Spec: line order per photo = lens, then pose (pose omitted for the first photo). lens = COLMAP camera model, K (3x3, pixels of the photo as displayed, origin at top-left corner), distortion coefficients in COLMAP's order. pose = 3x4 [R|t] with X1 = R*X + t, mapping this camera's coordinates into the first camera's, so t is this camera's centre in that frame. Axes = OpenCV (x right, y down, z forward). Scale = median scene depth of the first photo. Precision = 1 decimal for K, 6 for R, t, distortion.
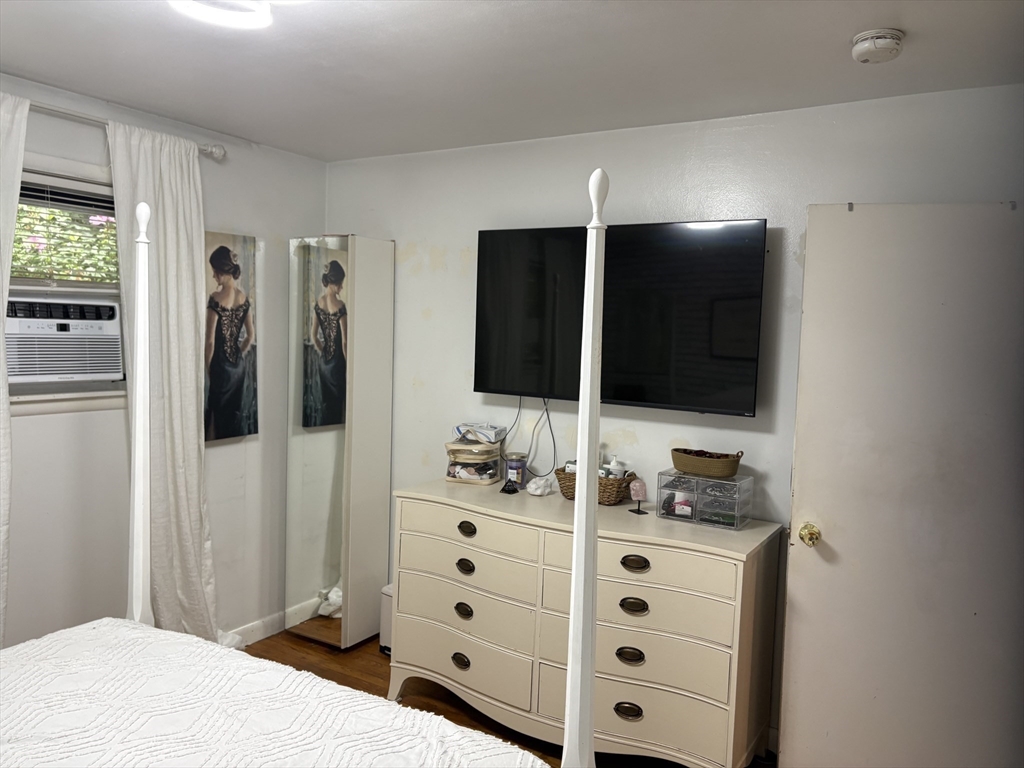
lens RADIAL K [[782.7, 0, 513.3], [0, 782.7, 387.8], [0, 0, 1]] dist [0.055056, -0.062669]
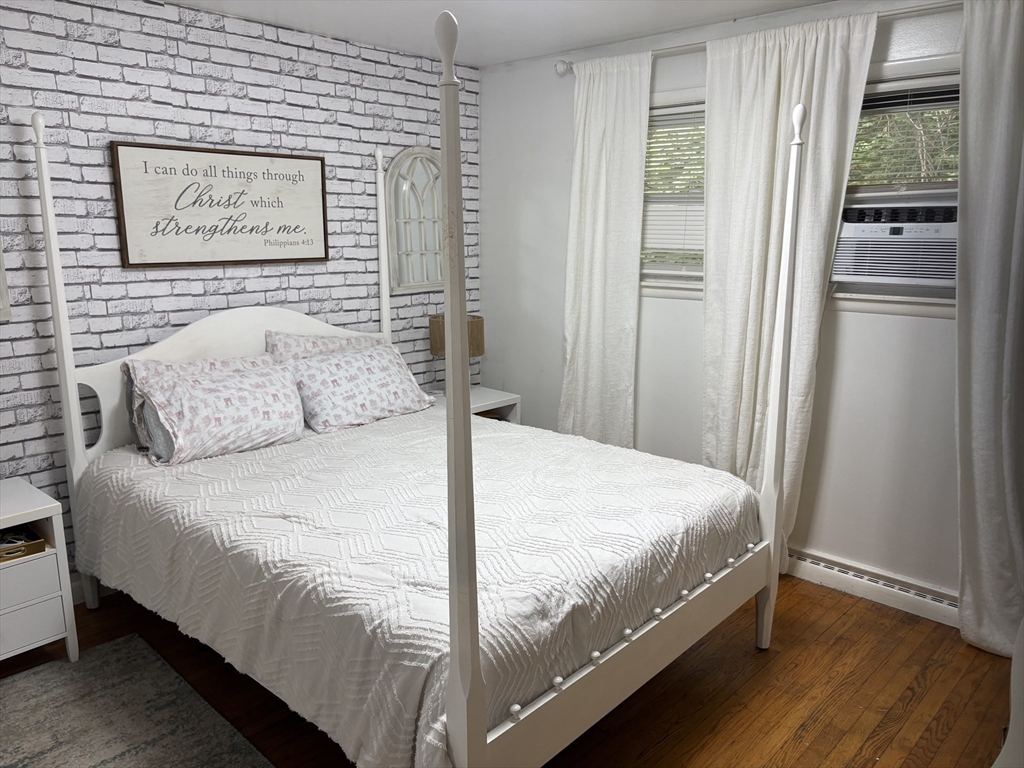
lens RADIAL K [[782.7, 0, 512.9], [0, 782.7, 384.9], [0, 0, 1]] dist [0.055056, -0.062669]
pose [[-0.181792, 0.176890, -0.967296, 0.553074], [-0.072492, 0.978600, 0.192581, -0.042247], [0.980661, 0.105131, -0.165079, 0.702003]]
